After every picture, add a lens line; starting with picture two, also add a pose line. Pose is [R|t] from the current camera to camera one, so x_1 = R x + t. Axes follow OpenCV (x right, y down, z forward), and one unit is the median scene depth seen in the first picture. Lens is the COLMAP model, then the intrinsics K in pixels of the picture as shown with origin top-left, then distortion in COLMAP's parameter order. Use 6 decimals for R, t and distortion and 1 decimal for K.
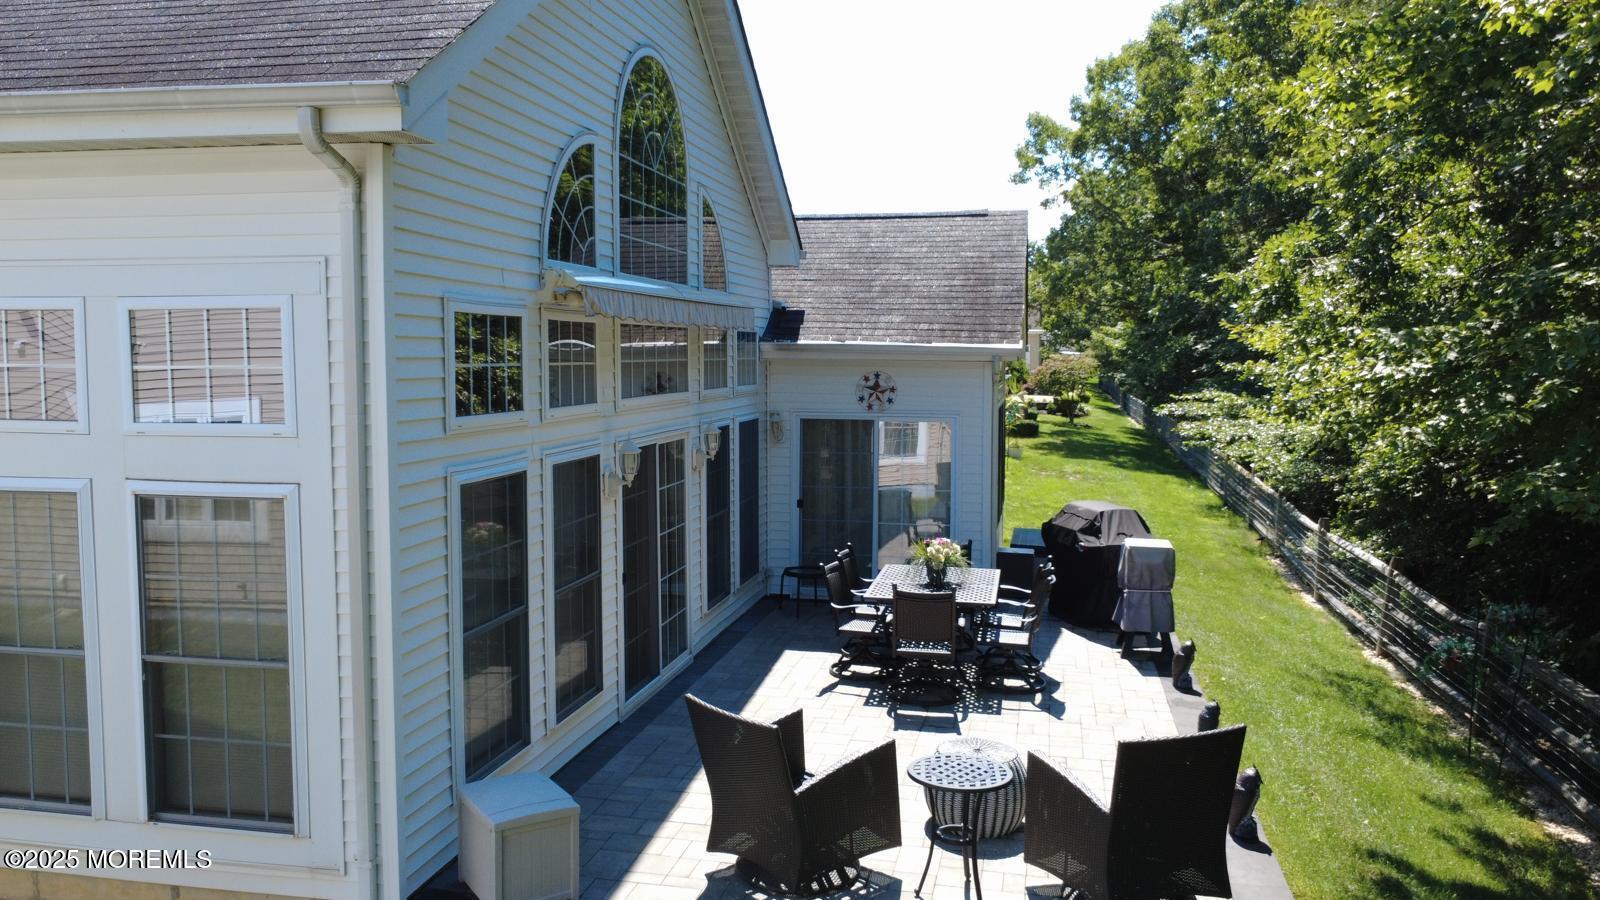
lens RADIAL K [[1207.9, 0, 797.2], [0, 1207.9, 446.0], [0, 0, 1]] dist [0.005661, 0.001661]
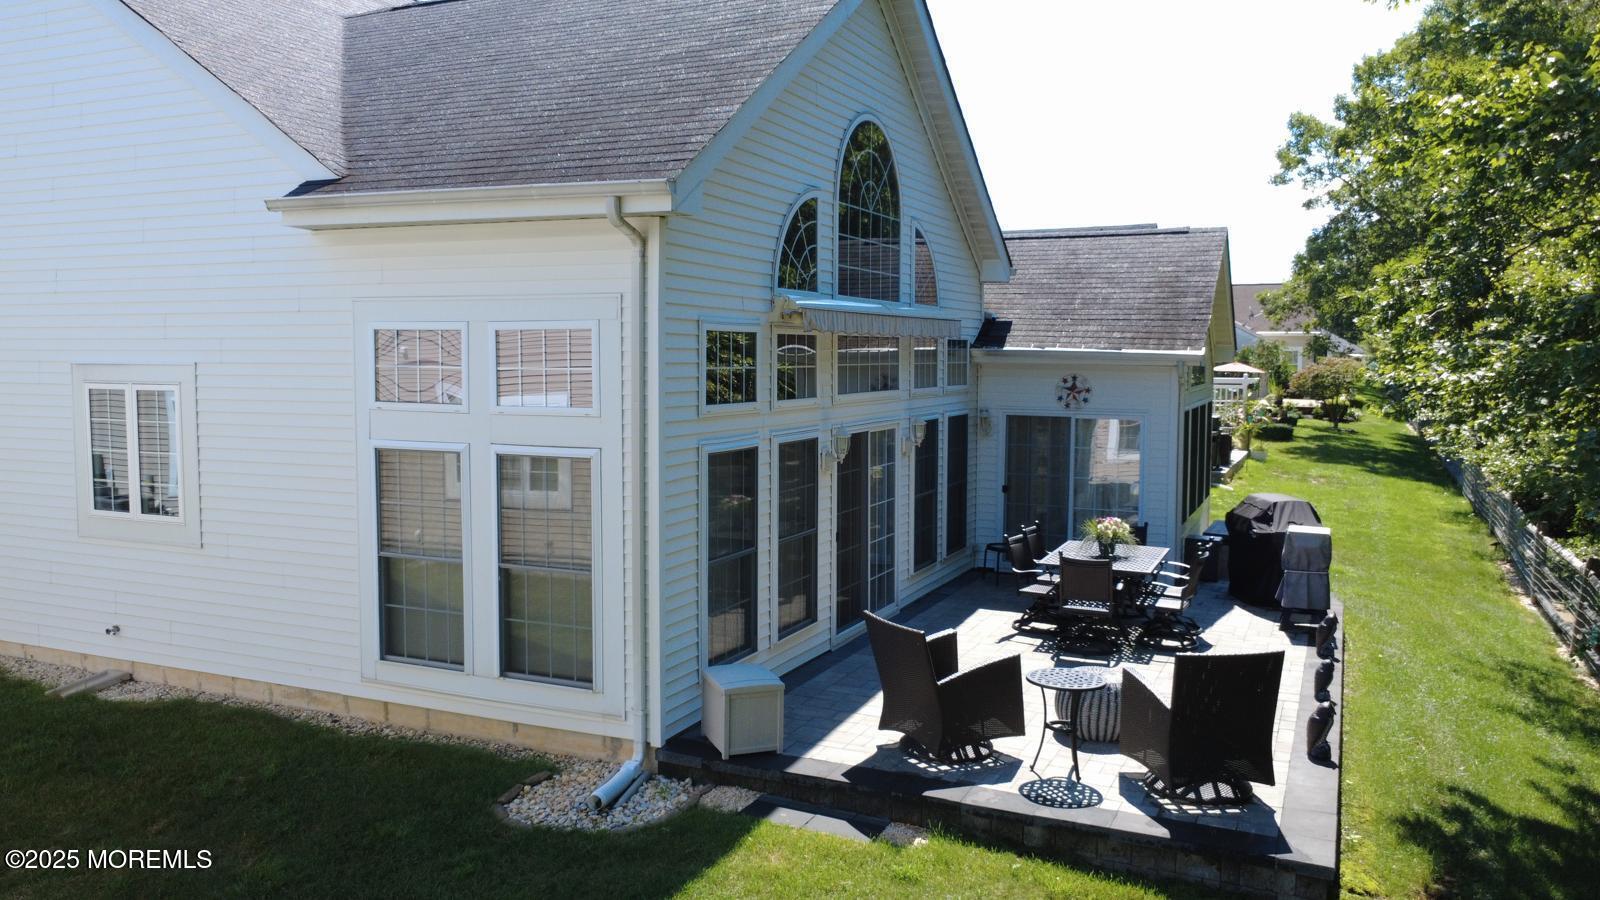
lens RADIAL K [[1207.9, 0, 801.5], [0, 1207.9, 447.2], [0, 0, 1]] dist [0.005661, 0.001661]
pose [[0.976372, 0.020270, -0.215144, 0.101774], [-0.020157, 0.999793, 0.002719, 0.014882], [0.215154, 0.001682, 0.976579, -0.273764]]
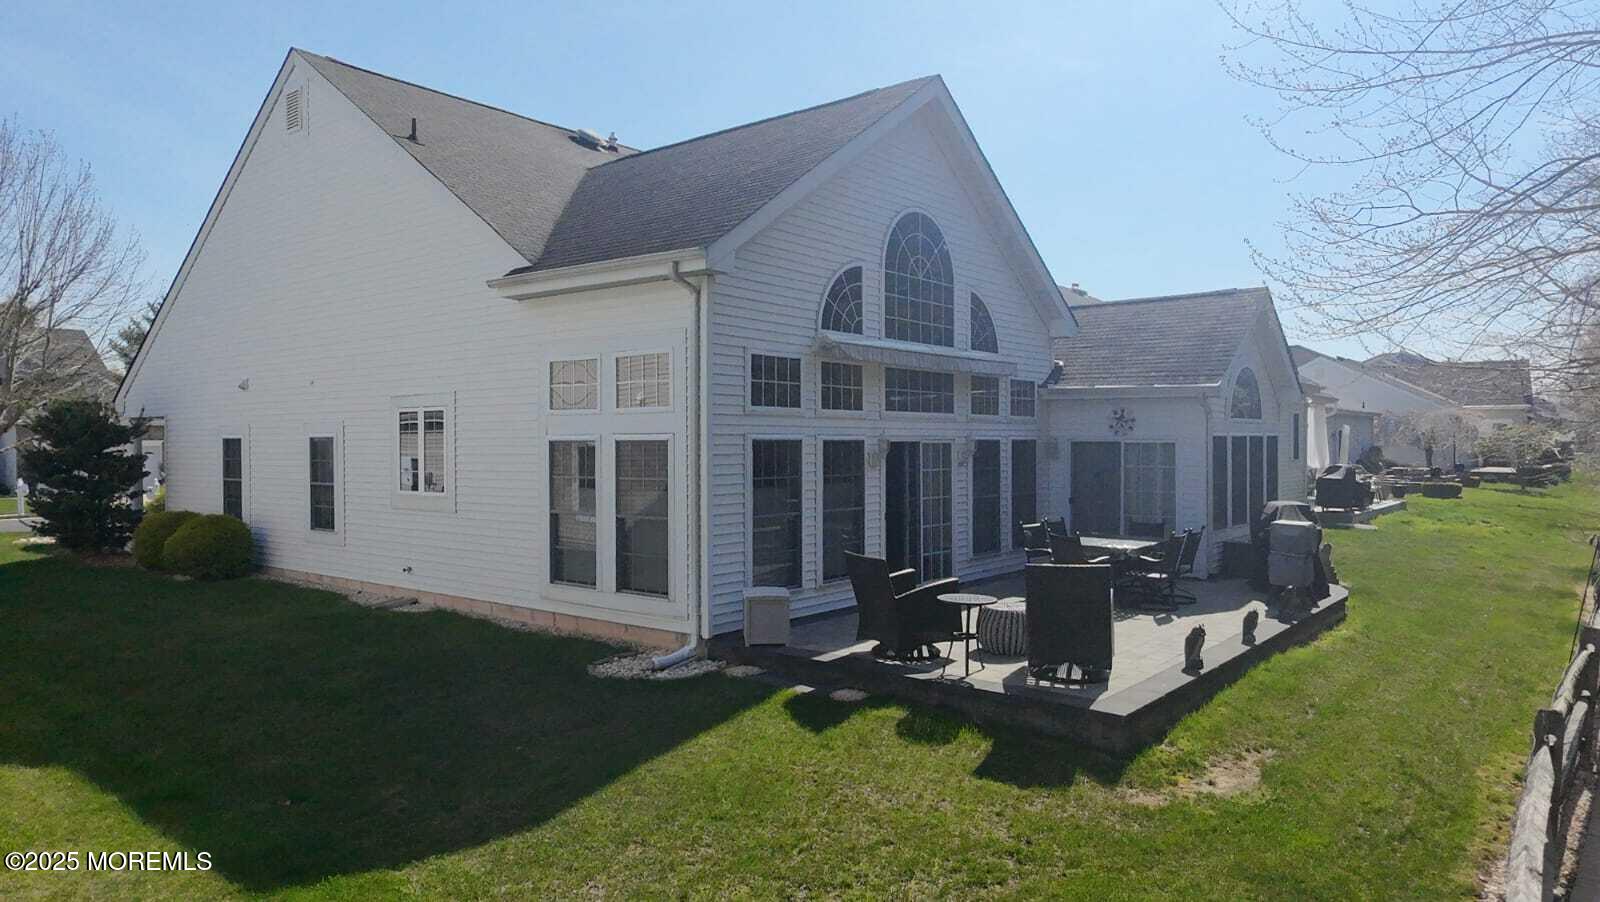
lens RADIAL K [[1028.7, 0, 804.2], [0, 1028.7, 449.9], [0, 0, 1]] dist [-0.003132, 0.001582]
pose [[0.893344, 0.002963, -0.449364, 0.455679], [-0.033021, 0.997708, -0.059069, 0.118230], [0.448159, 0.067607, 0.891394, -0.389529]]
